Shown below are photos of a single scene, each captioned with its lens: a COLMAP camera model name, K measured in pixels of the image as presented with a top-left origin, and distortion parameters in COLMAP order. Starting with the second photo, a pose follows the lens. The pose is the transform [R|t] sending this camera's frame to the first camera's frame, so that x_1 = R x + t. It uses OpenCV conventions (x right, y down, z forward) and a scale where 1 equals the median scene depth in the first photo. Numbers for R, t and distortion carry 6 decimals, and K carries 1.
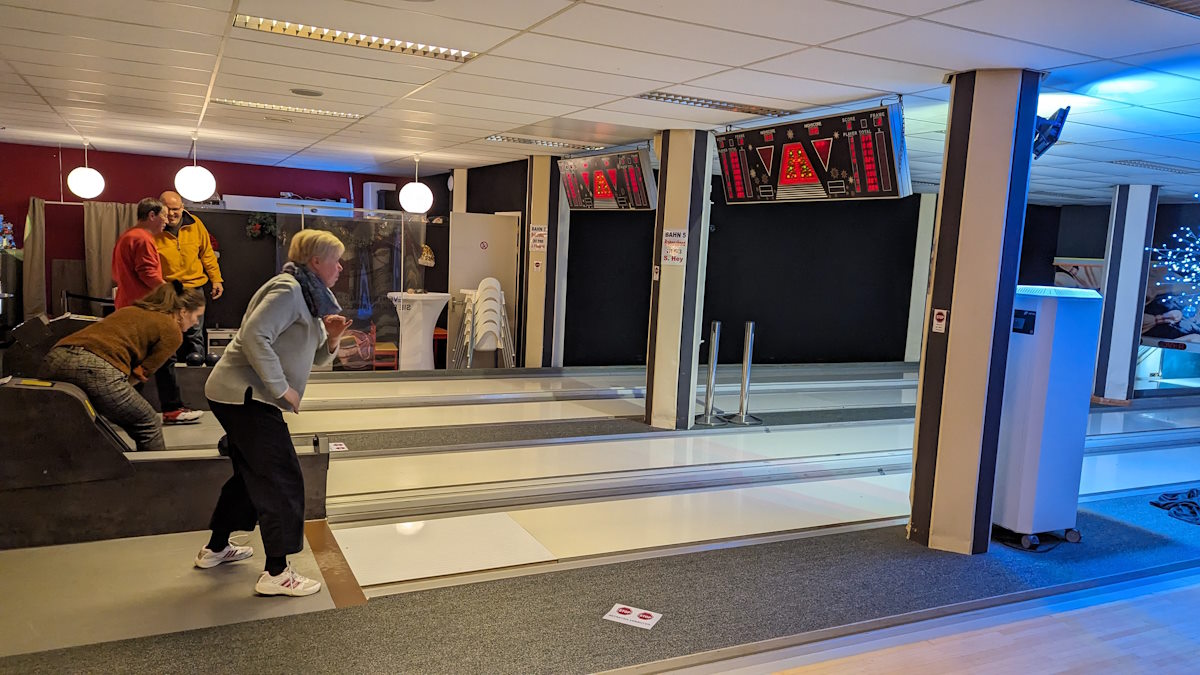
lens RADIAL K [[852.9, 0, 595.6], [0, 852.9, 342.5], [0, 0, 1]] dist [0.062389, -0.055738]
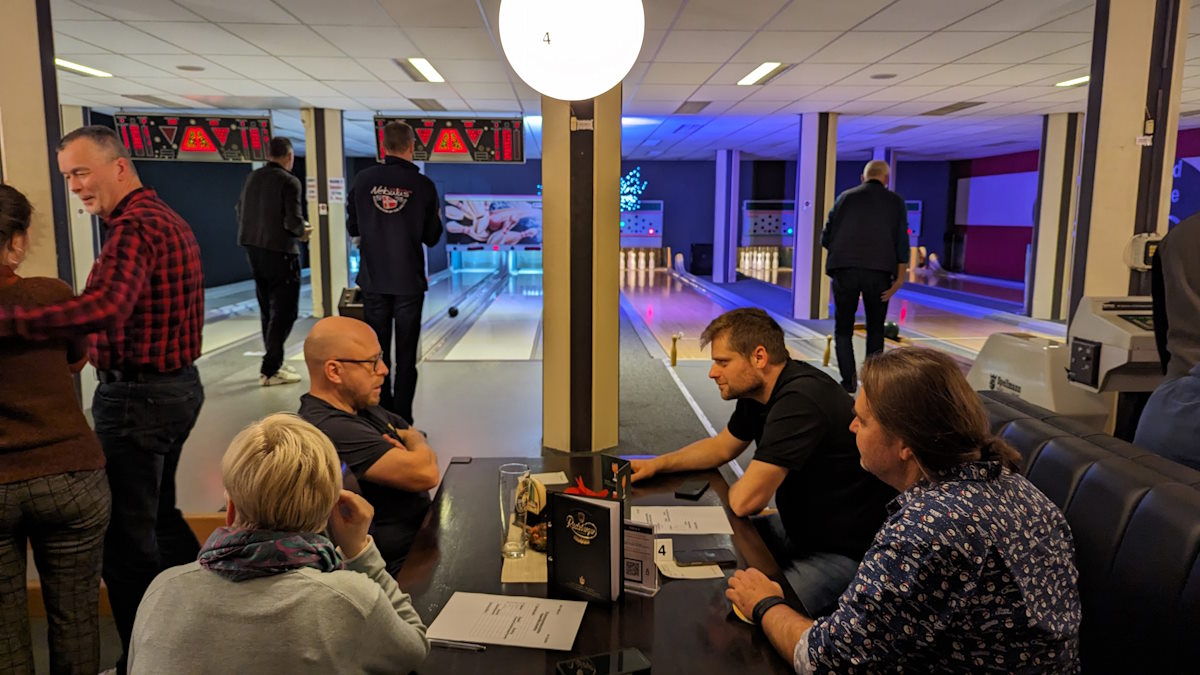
lens RADIAL K [[852.9, 0, 587.7], [0, 852.9, 345.9], [0, 0, 1]] dist [0.062389, -0.055738]
pose [[0.421207, -0.186597, 0.887562, -1.123728], [0.120098, 0.981465, 0.149344, -0.020517], [-0.898978, 0.043690, 0.435810, -0.006889]]
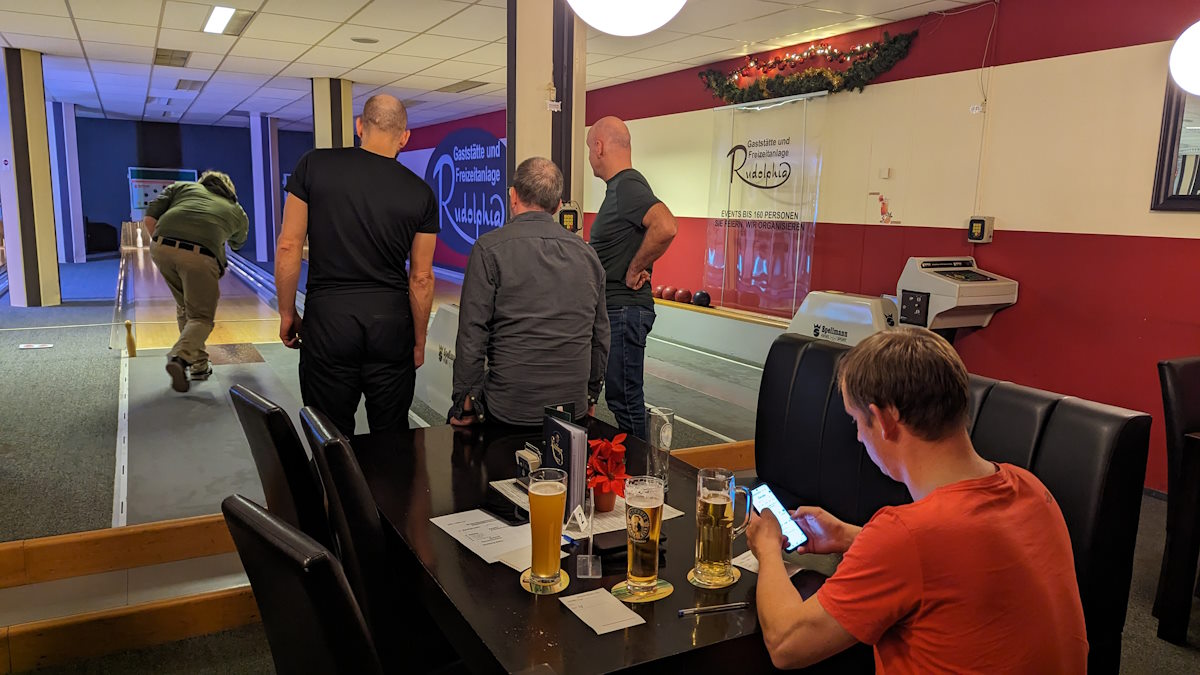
lens RADIAL K [[852.9, 0, 604.3], [0, 852.9, 344.9], [0, 0, 1]] dist [0.062389, -0.055738]
pose [[-0.037914, -0.216078, 0.975640, -0.843963], [0.085648, 0.972046, 0.218610, 0.061888], [-0.995604, 0.091850, -0.018348, -0.510044]]
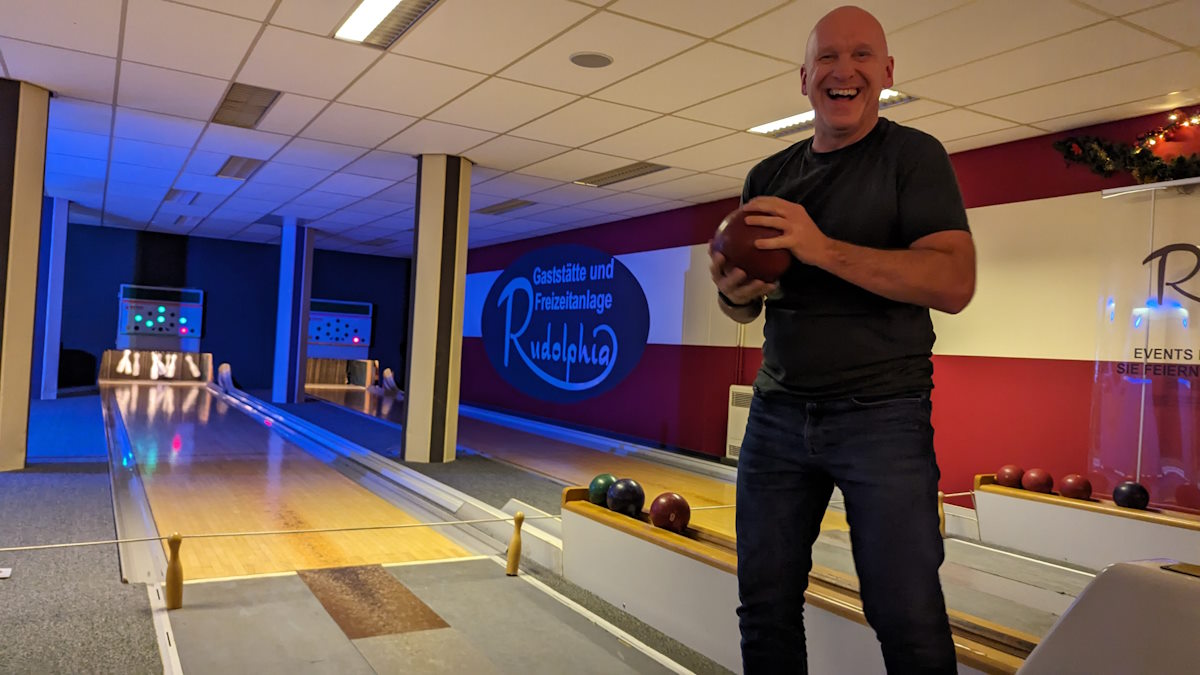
lens RADIAL K [[852.9, 0, 592.9], [0, 852.9, 332.7], [0, 0, 1]] dist [0.062389, -0.055738]
pose [[-0.067158, -0.036098, 0.997089, -0.380808], [0.053989, 0.997750, 0.039758, 0.085558], [-0.996281, 0.056501, -0.065058, -0.218006]]
